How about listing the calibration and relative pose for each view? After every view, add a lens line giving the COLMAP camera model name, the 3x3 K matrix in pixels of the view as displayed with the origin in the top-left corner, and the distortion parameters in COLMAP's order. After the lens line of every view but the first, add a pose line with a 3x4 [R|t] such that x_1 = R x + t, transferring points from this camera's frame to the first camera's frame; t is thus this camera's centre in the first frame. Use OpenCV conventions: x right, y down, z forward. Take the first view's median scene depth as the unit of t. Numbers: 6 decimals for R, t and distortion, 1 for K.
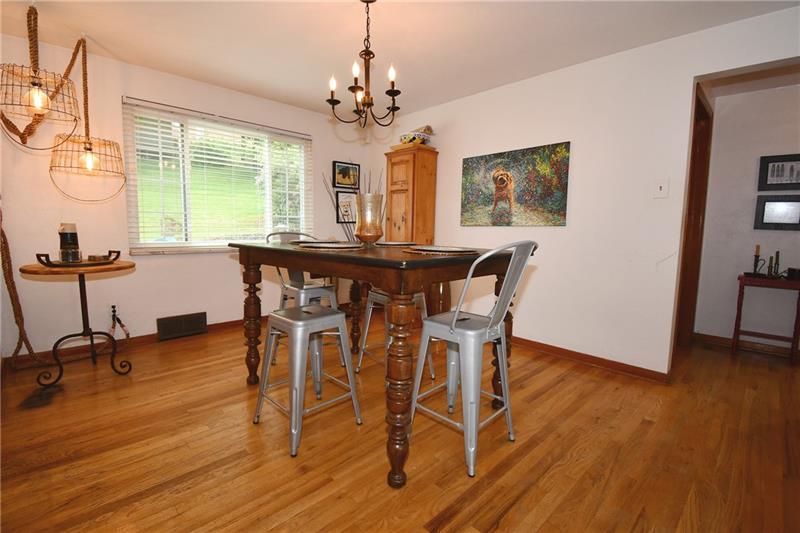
lens RADIAL K [[374.1, 0, 397.3], [0, 374.1, 252.9], [0, 0, 1]] dist [0.000481, -0.000844]
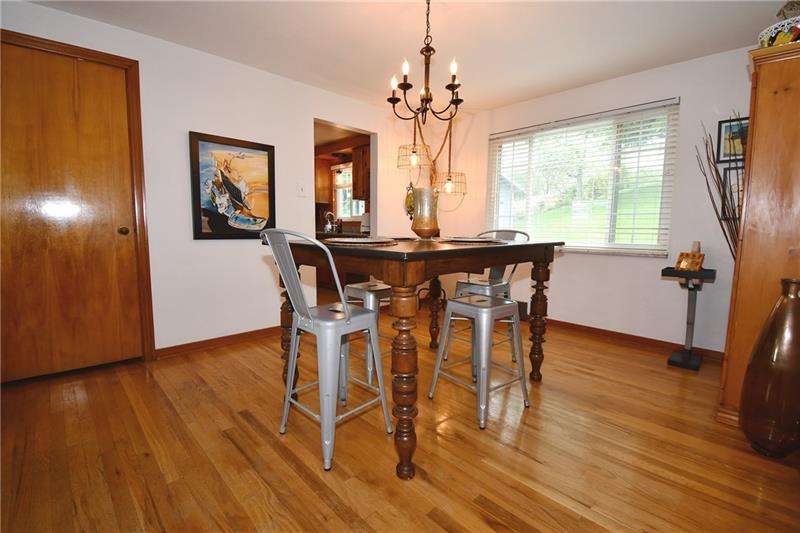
lens RADIAL K [[374.0, 0, 400.0], [0, 374.0, 266.5], [0, 0, 1]] dist [-0.002389, -0.000443]
pose [[-0.031726, 0.080987, -0.996210, 0.937781], [-0.083124, 0.993045, 0.083377, -0.025491], [0.996034, 0.085454, -0.024773, 0.980122]]
